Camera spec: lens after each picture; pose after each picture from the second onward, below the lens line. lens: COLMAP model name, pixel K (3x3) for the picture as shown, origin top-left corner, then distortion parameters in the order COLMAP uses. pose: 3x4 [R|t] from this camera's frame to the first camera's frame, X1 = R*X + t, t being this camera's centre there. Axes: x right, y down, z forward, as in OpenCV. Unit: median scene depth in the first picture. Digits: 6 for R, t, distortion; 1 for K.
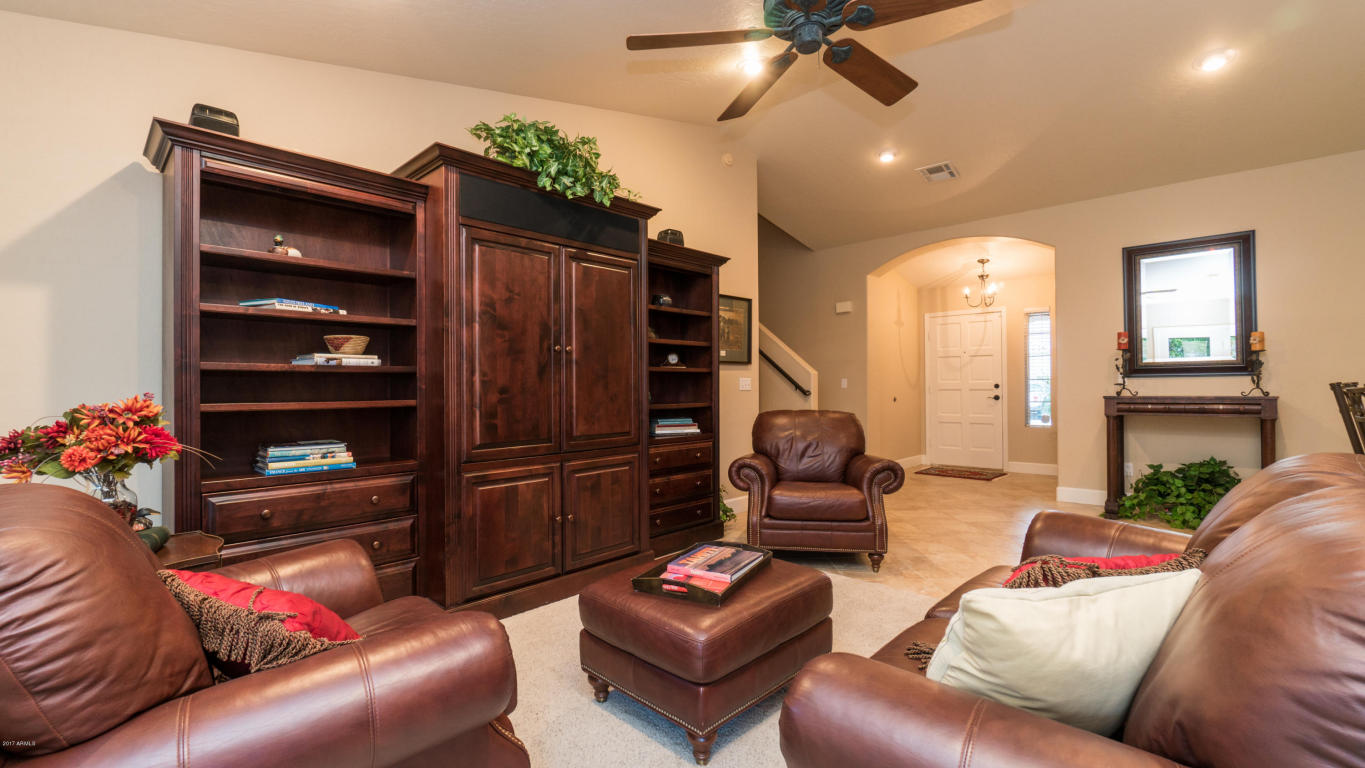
lens RADIAL K [[584.2, 0, 684.5], [0, 584.2, 382.8], [0, 0, 1]] dist [-0.001668, -0.000234]
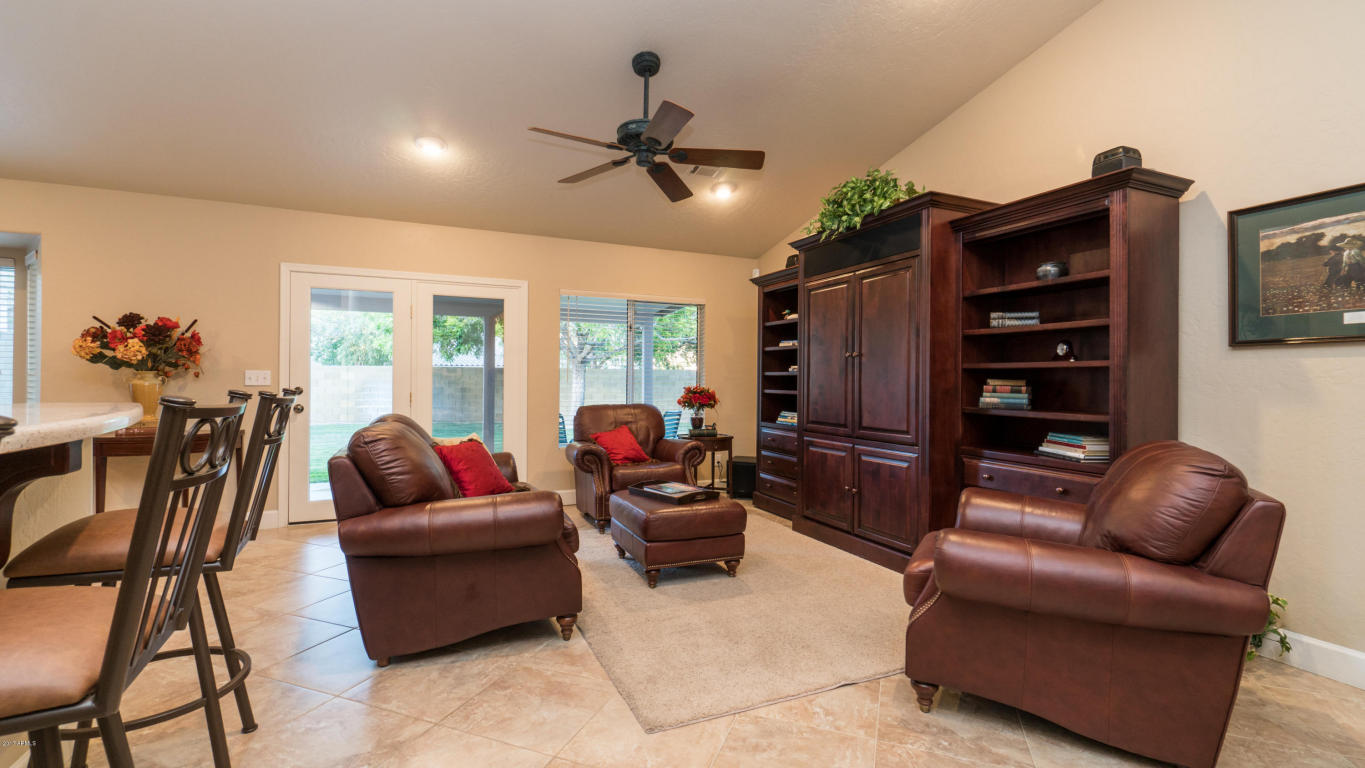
lens RADIAL K [[584.2, 0, 684.5], [0, 584.2, 382.8], [0, 0, 1]] dist [-0.001668, -0.000234]
pose [[-0.373148, 0.007706, -0.927740, 0.756381], [-0.000708, 0.999963, 0.008591, -0.005630], [0.927772, 0.003863, -0.373129, 0.787122]]
